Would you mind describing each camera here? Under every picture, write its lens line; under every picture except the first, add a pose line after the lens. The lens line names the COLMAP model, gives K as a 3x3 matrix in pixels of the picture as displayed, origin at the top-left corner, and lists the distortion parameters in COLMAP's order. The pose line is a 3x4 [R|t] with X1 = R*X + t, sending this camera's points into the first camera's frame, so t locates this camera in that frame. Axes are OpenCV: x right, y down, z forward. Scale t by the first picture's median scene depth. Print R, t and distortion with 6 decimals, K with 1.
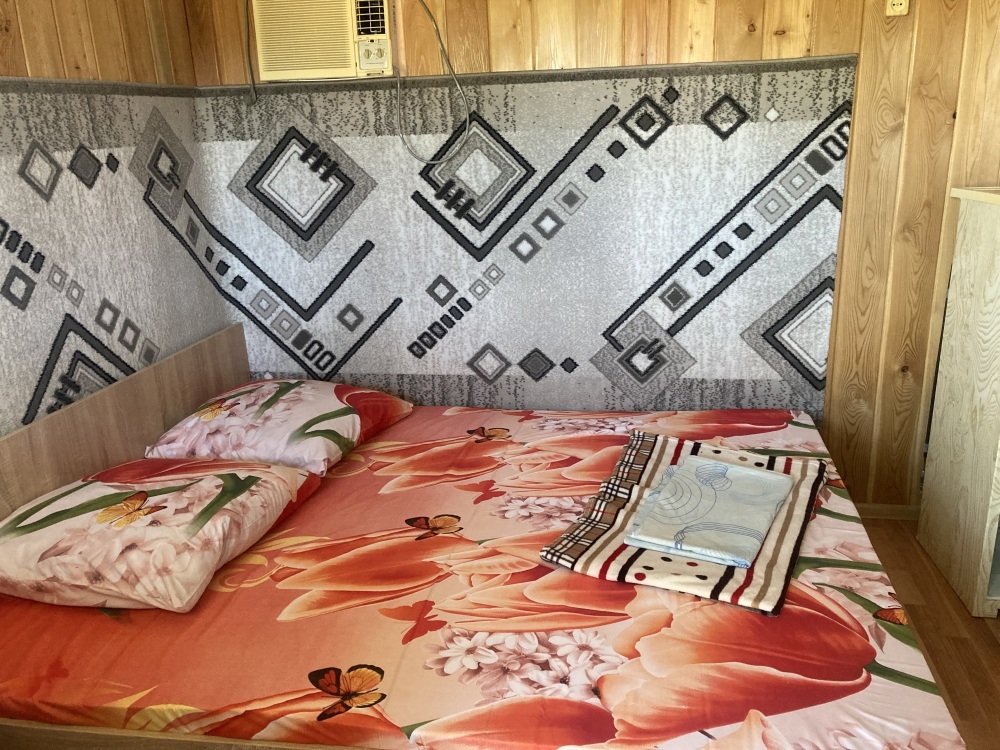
lens RADIAL K [[819.7, 0, 510.8], [0, 819.7, 367.1], [0, 0, 1]] dist [0.056367, -0.053915]
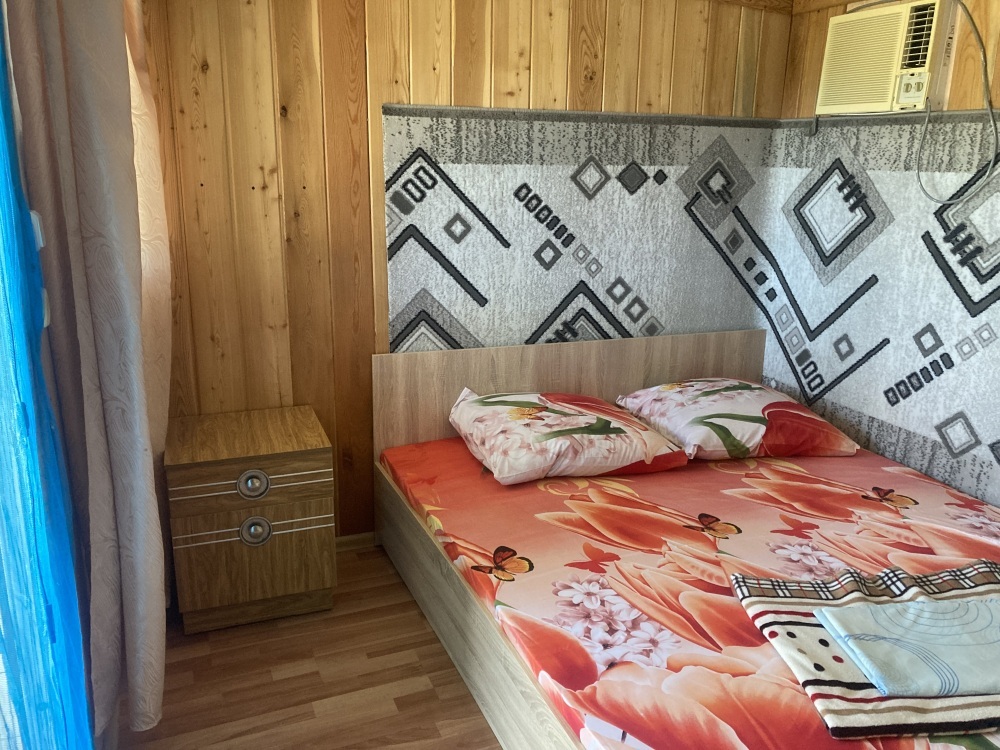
lens RADIAL K [[819.7, 0, 509.8], [0, 819.7, 377.4], [0, 0, 1]] dist [0.056367, -0.053915]
pose [[0.530143, 0.270093, -0.803740, 0.471627], [-0.287201, 0.949077, 0.129497, -0.044736], [0.797787, 0.162183, 0.580718, 0.106383]]
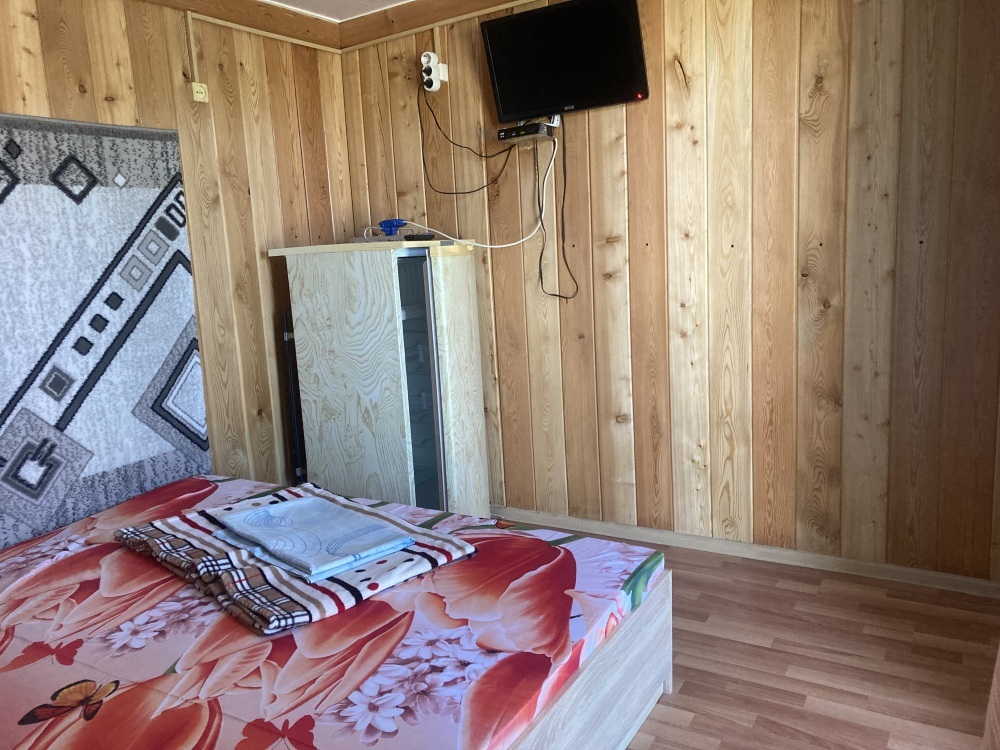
lens RADIAL K [[819.7, 0, 502.0], [0, 819.7, 378.1], [0, 0, 1]] dist [0.056367, -0.053915]
pose [[0.344443, -0.147203, 0.927195, -0.461011], [0.308027, 0.950677, 0.036502, 0.019478], [-0.886836, 0.273029, 0.372796, 0.294879]]
